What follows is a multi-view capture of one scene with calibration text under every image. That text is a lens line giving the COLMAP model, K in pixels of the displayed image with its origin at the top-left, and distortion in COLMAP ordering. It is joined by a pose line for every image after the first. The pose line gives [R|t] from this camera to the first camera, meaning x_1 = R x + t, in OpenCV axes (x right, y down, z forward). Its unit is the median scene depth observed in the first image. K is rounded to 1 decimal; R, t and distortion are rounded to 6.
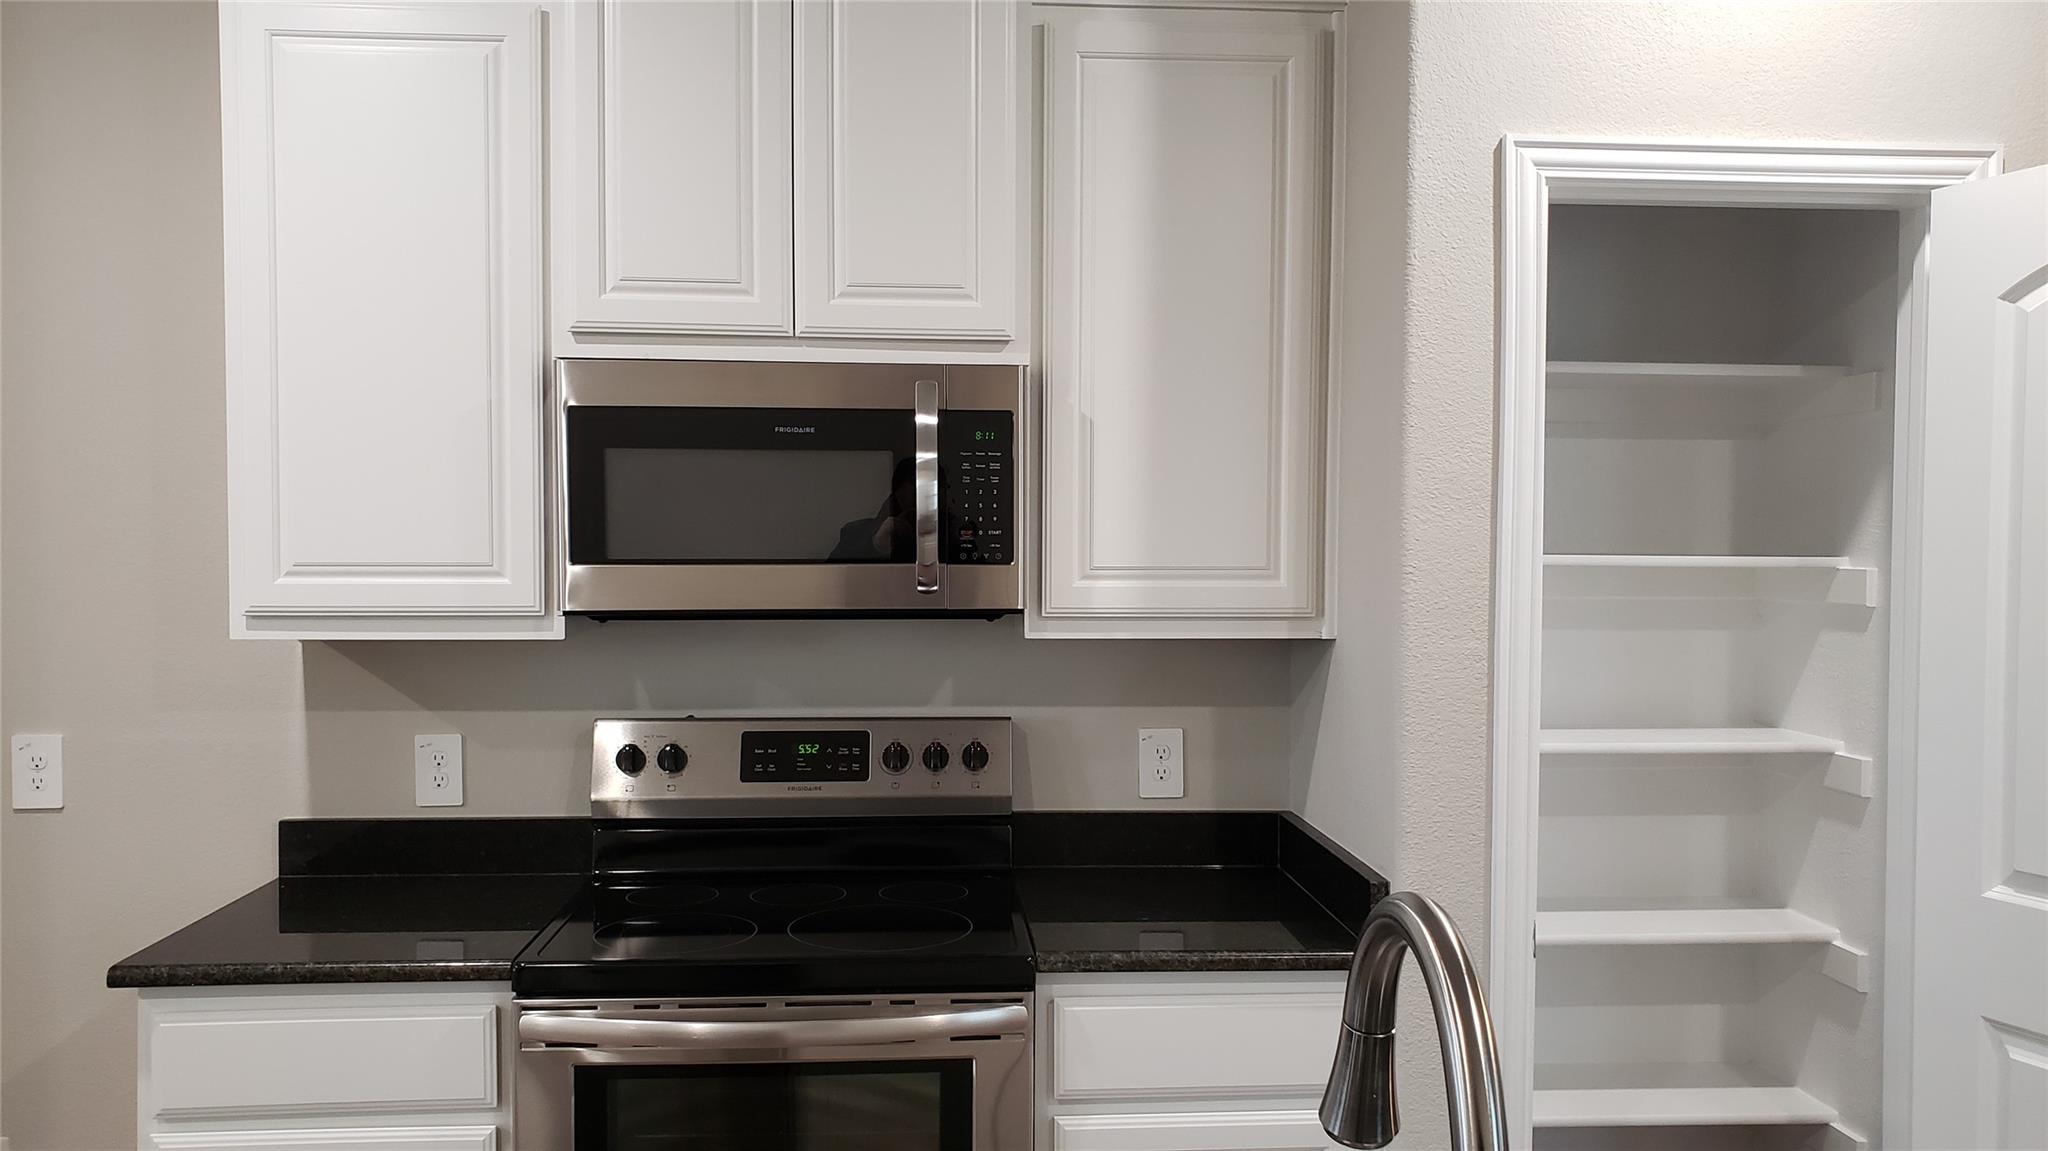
lens RADIAL K [[1565.1, 0, 1010.8], [0, 1565.1, 577.5], [0, 0, 1]] dist [0.060608, -0.098299]
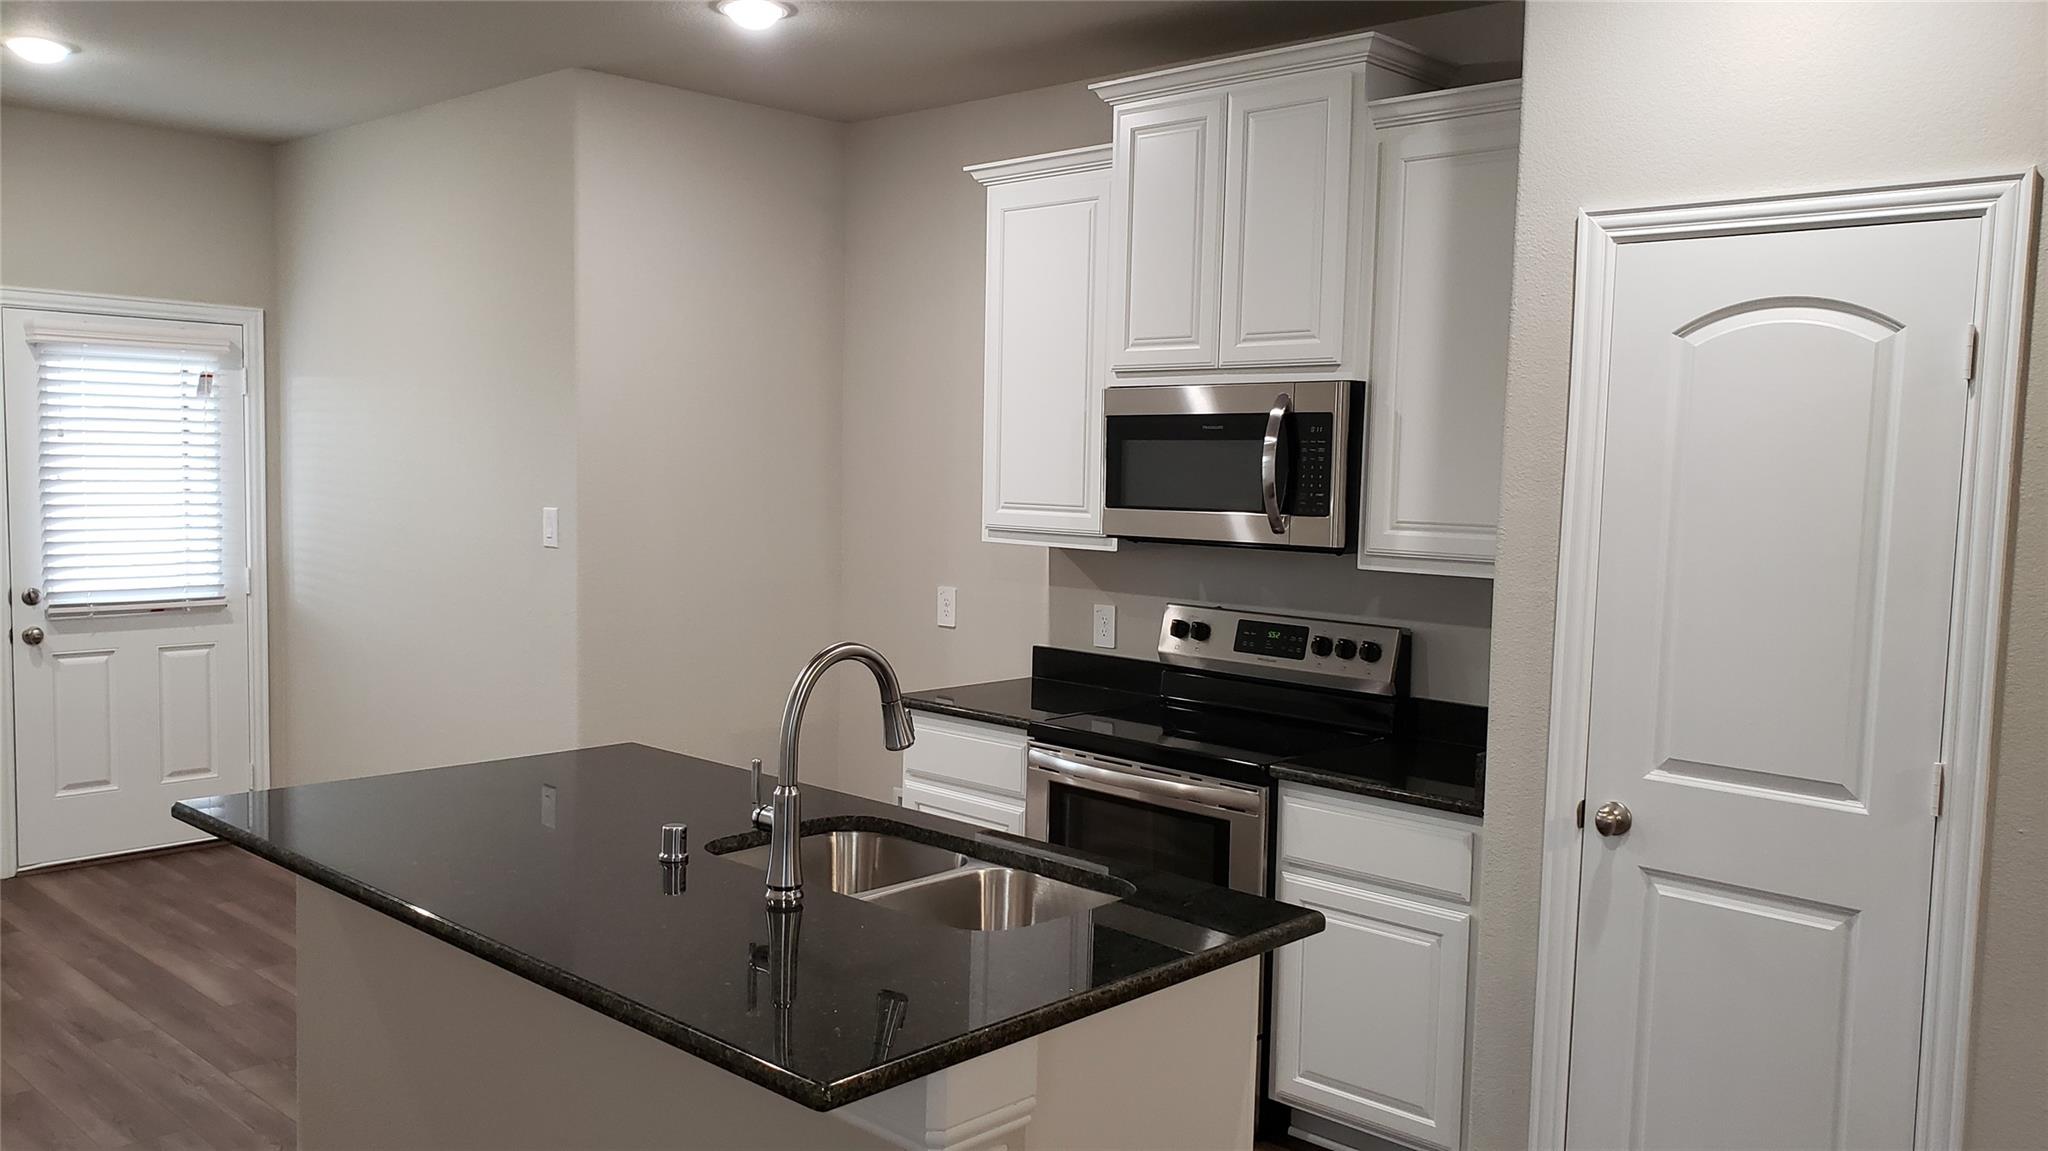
lens RADIAL K [[1565.1, 0, 985.0], [0, 1565.1, 590.7], [0, 0, 1]] dist [0.060608, -0.098299]
pose [[0.638613, 0.072352, -0.766120, 0.896241], [-0.035958, 0.997288, 0.064209, -0.021356], [0.768688, -0.013457, 0.639483, -0.191141]]
